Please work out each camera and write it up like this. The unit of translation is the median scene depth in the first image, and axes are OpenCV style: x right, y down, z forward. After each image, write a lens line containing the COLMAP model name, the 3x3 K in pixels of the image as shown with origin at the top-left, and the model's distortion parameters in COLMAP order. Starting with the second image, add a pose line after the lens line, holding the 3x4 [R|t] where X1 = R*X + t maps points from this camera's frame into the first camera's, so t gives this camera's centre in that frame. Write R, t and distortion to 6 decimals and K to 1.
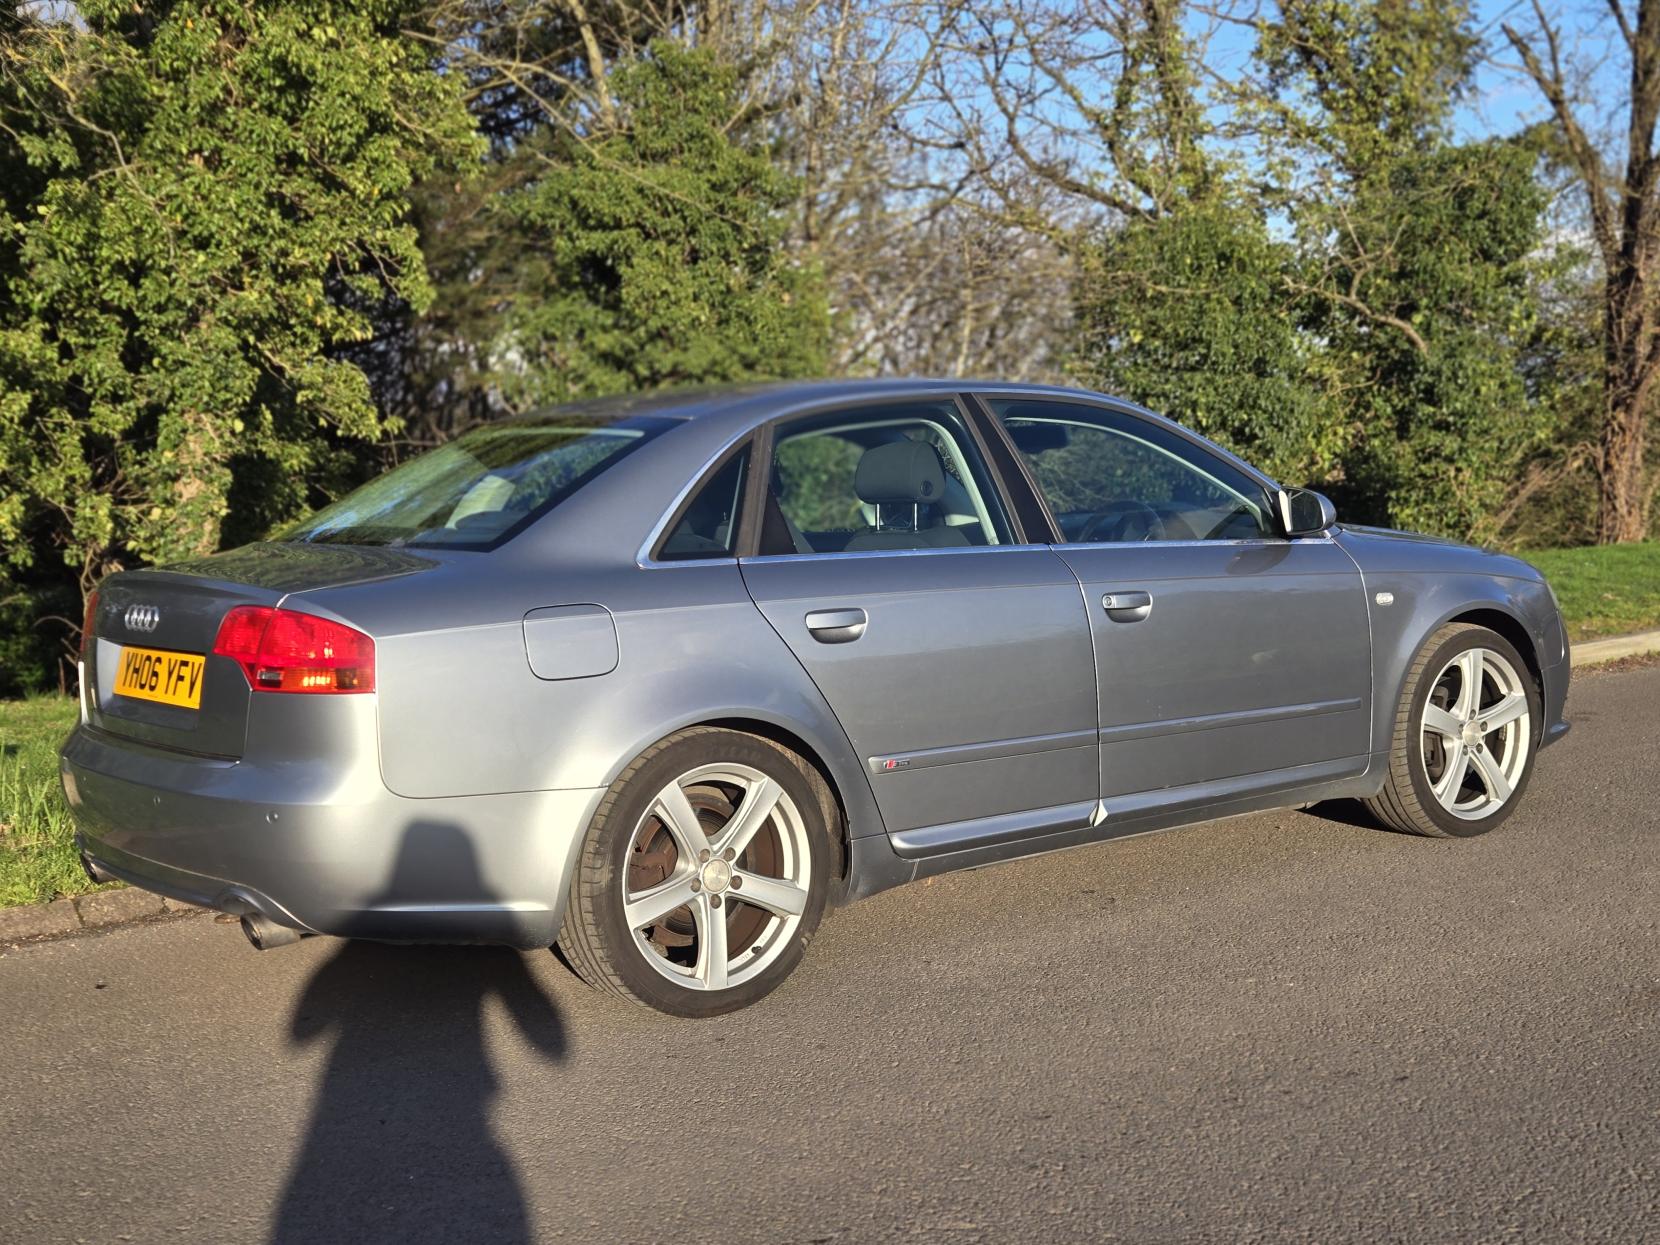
lens RADIAL K [[2251.2, 0, 808.2], [0, 2251.2, 596.5], [0, 0, 1]] dist [0.085298, -0.062272]
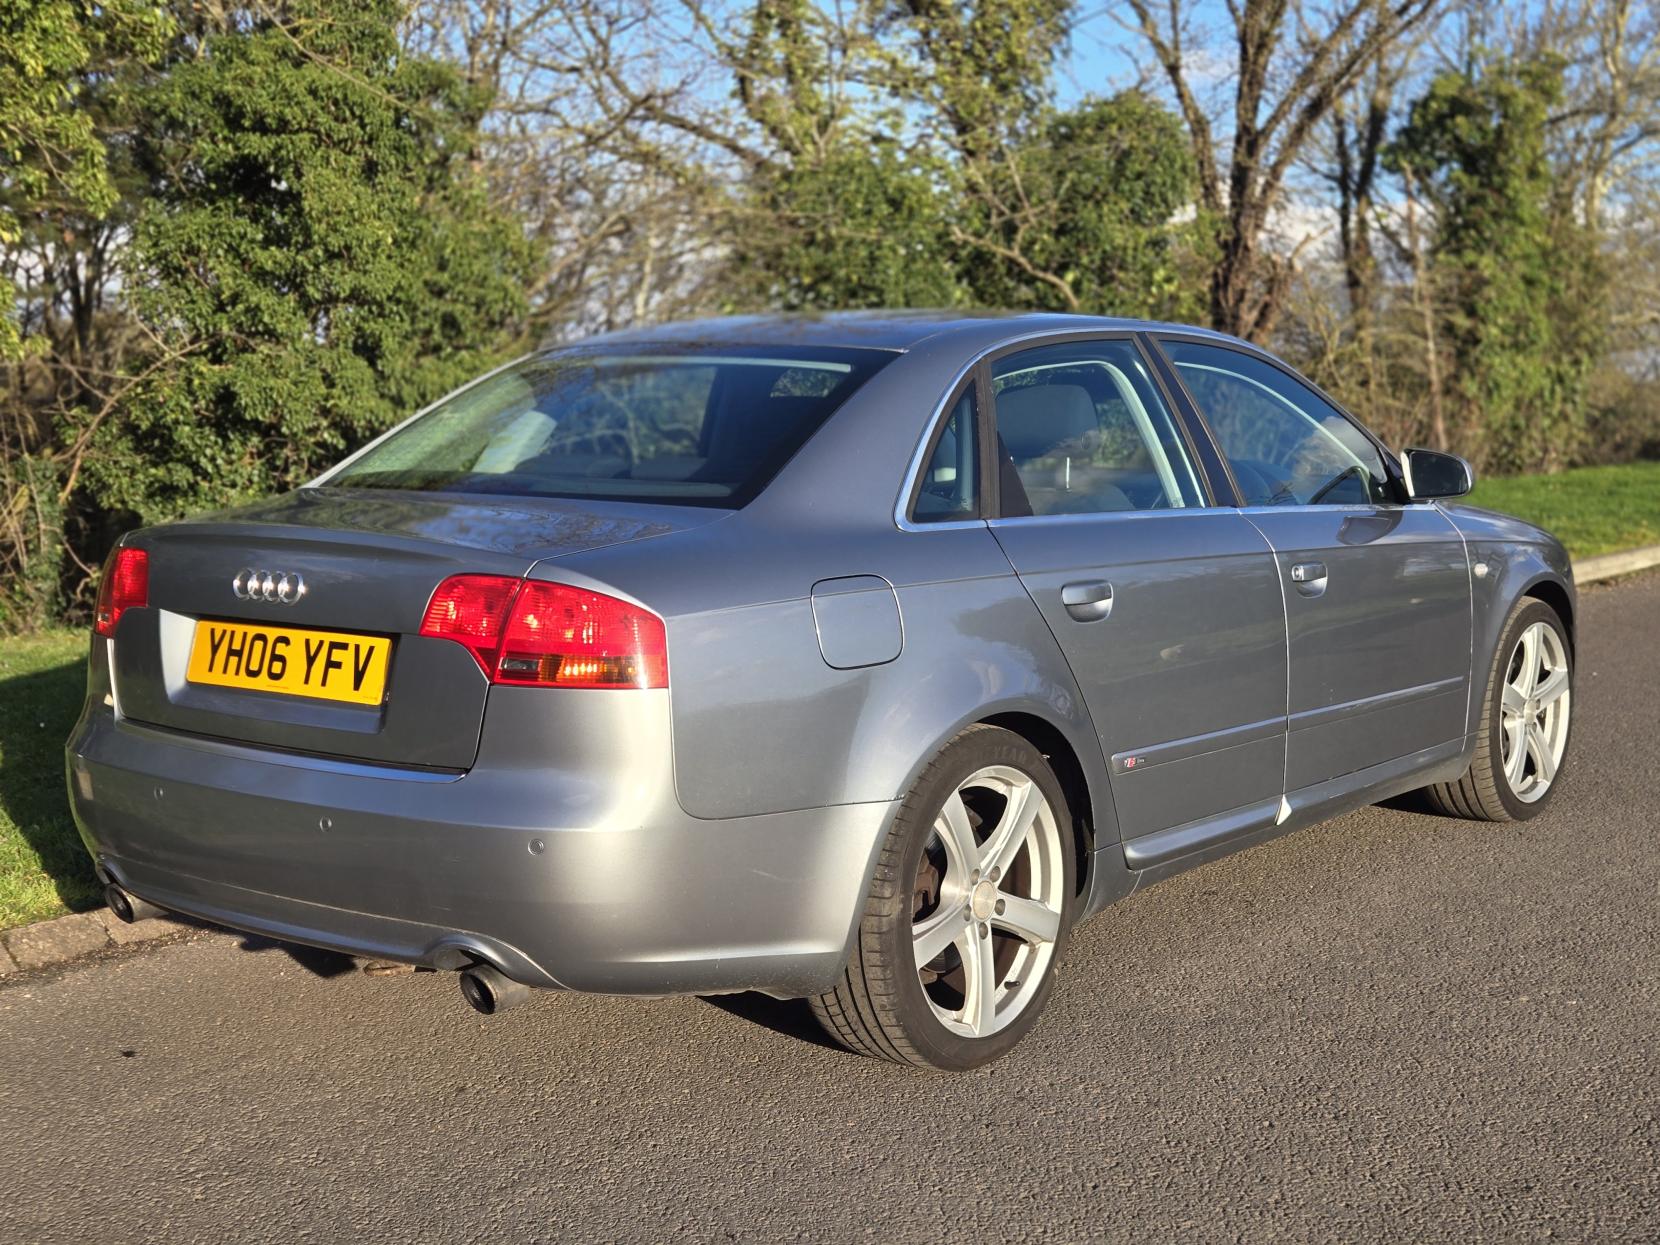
lens RADIAL K [[2251.2, 0, 808.2], [0, 2251.2, 596.5], [0, 0, 1]] dist [0.085298, -0.062272]
pose [[0.964371, 0.006737, 0.264466, -0.136681], [-0.013033, 0.999672, 0.022059, -0.002719], [-0.264231, -0.024720, 0.964143, 0.089204]]
